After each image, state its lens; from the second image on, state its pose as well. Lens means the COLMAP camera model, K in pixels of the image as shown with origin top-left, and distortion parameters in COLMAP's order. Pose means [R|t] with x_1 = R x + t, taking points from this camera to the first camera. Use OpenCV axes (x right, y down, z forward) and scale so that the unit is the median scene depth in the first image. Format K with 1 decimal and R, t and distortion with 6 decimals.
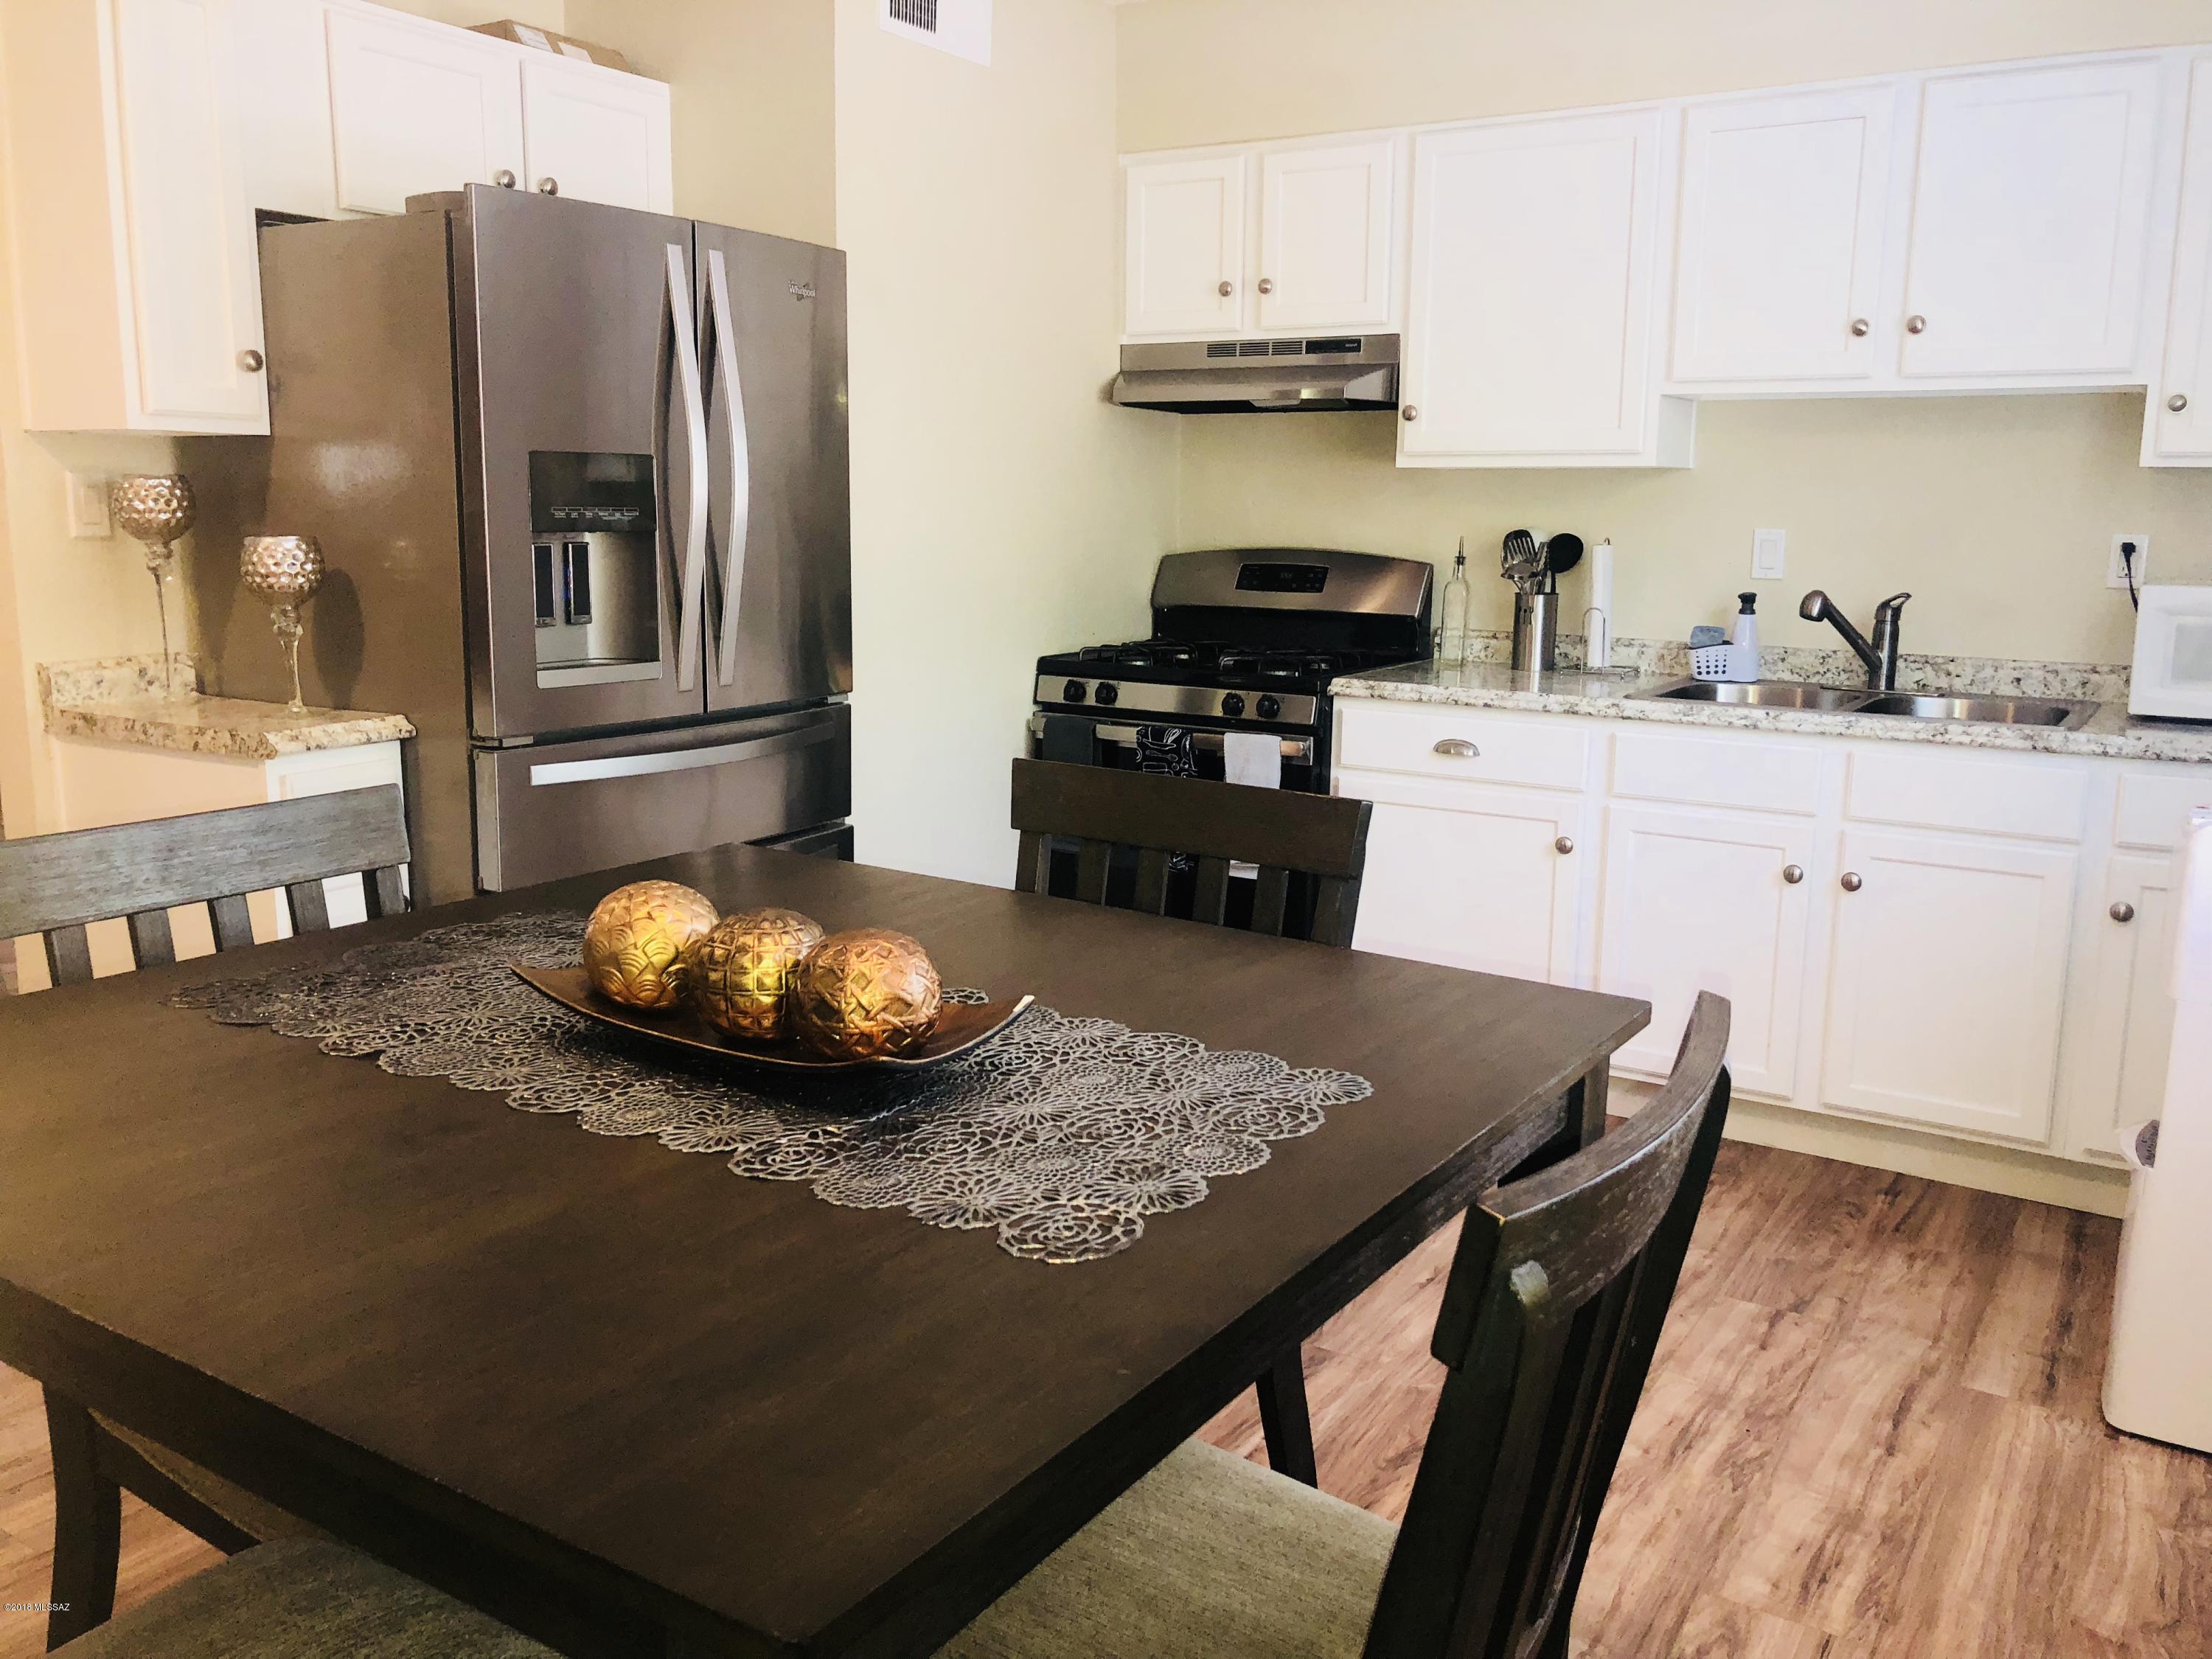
lens RADIAL K [[1807.4, 0, 1053.4], [0, 1807.4, 789.5], [0, 0, 1]] dist [0.031946, 0.004475]
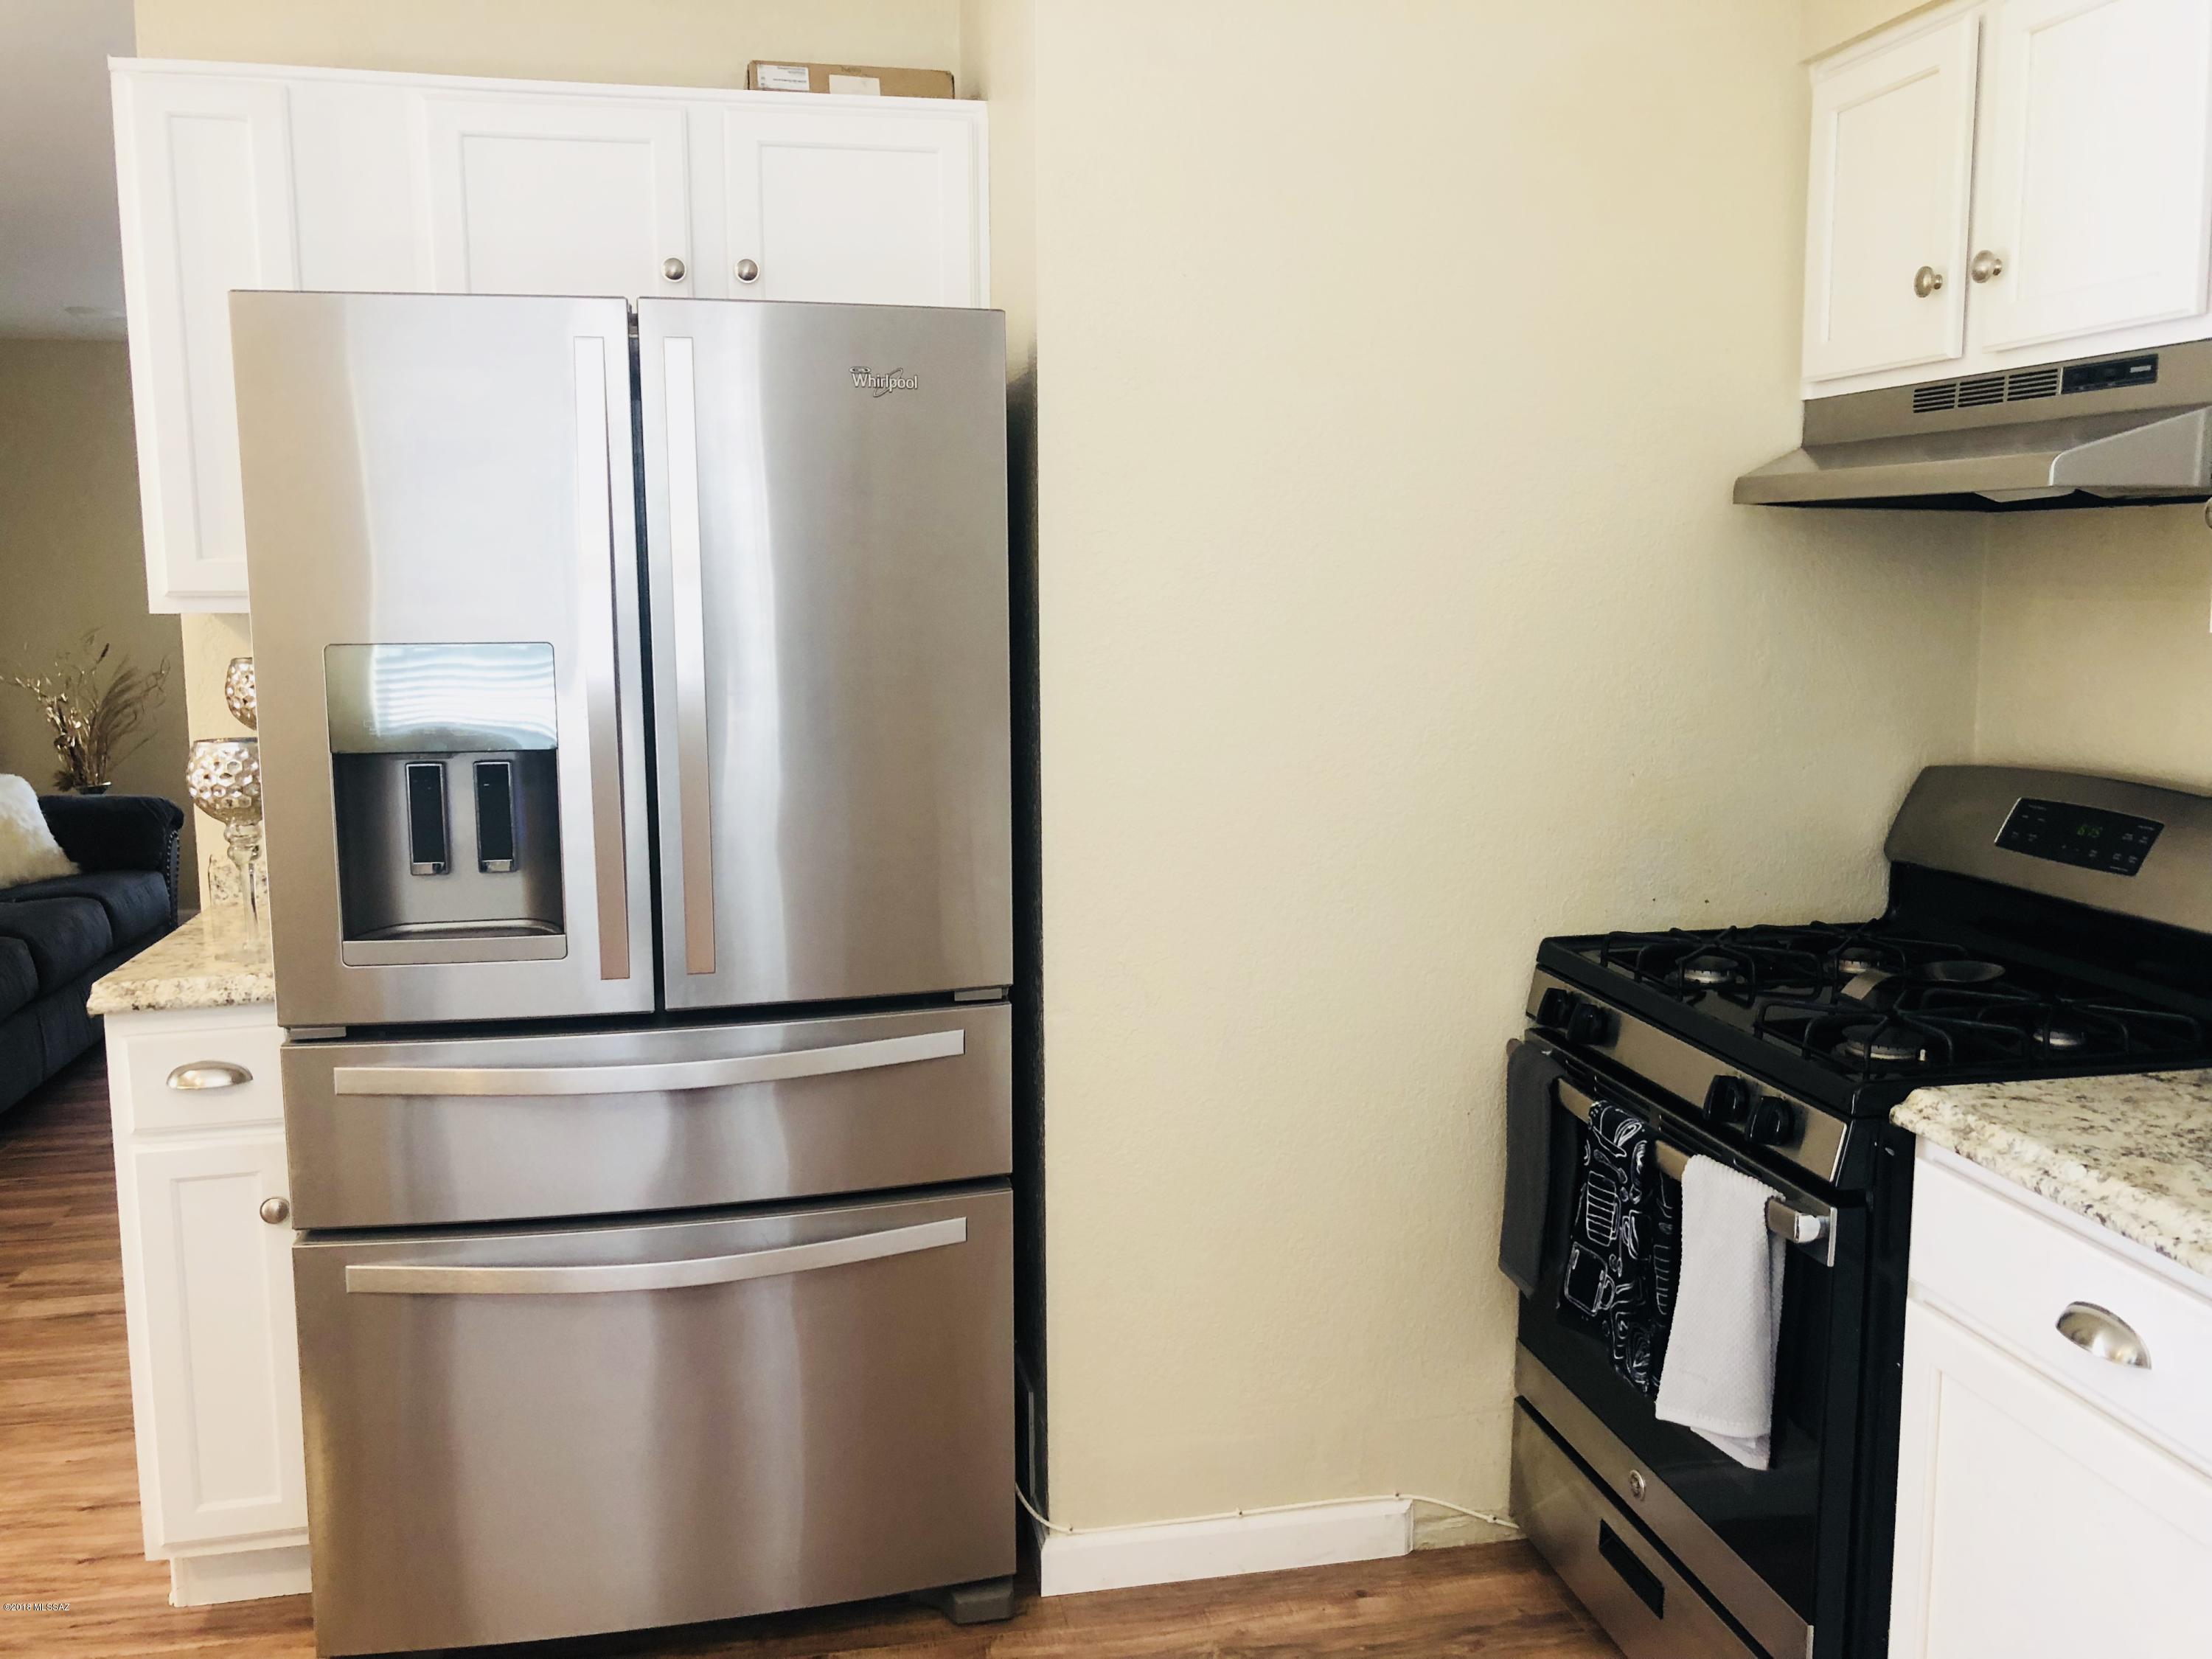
lens RADIAL K [[1807.4, 0, 1093.7], [0, 1807.4, 817.0], [0, 0, 1]] dist [0.031946, 0.004475]
pose [[0.709558, 0.081495, -0.699919, 0.347540], [-0.101107, 0.994786, 0.013328, -0.123293], [0.697356, 0.061310, 0.714098, 0.543249]]
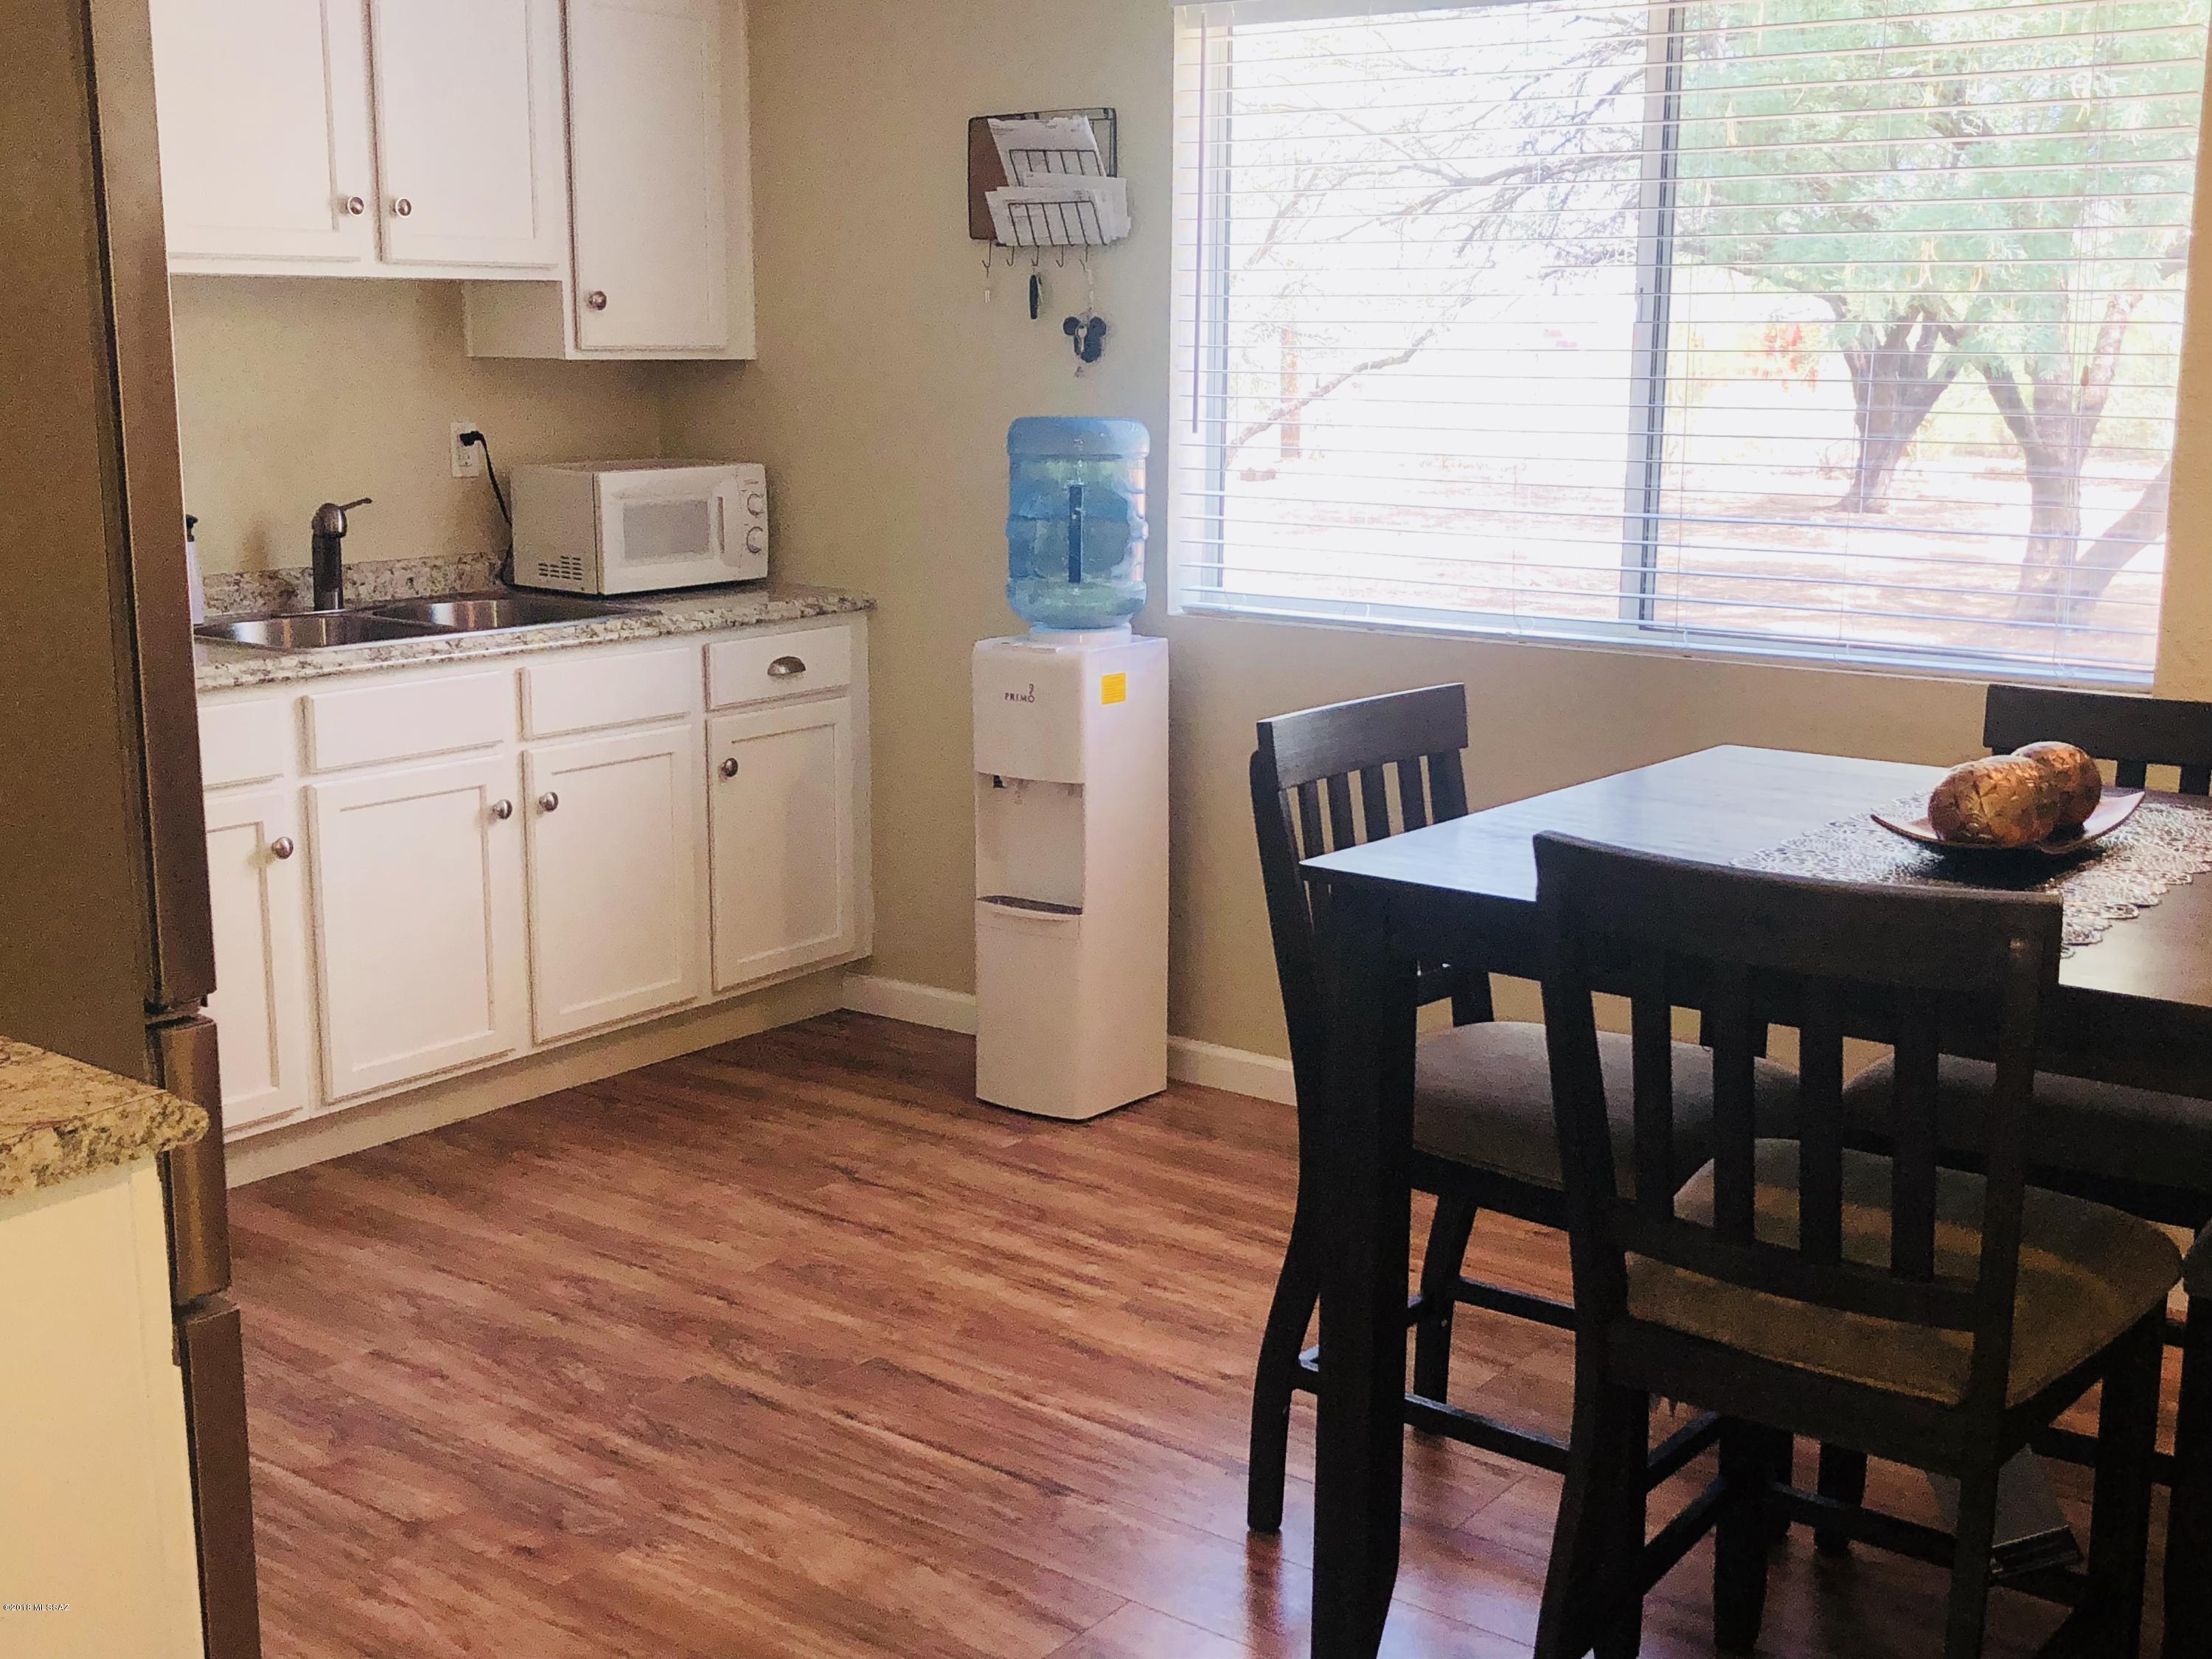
lens RADIAL K [[2503.4, 0, 1086.9], [0, 2503.4, 845.5], [0, 0, 1]] dist [0.079046, 0.000000]
pose [[0.095925, -0.214602, 0.971980, -0.743419], [0.167102, 0.966096, 0.196811, -0.126658], [-0.981262, 0.143541, 0.128533, 0.503331]]
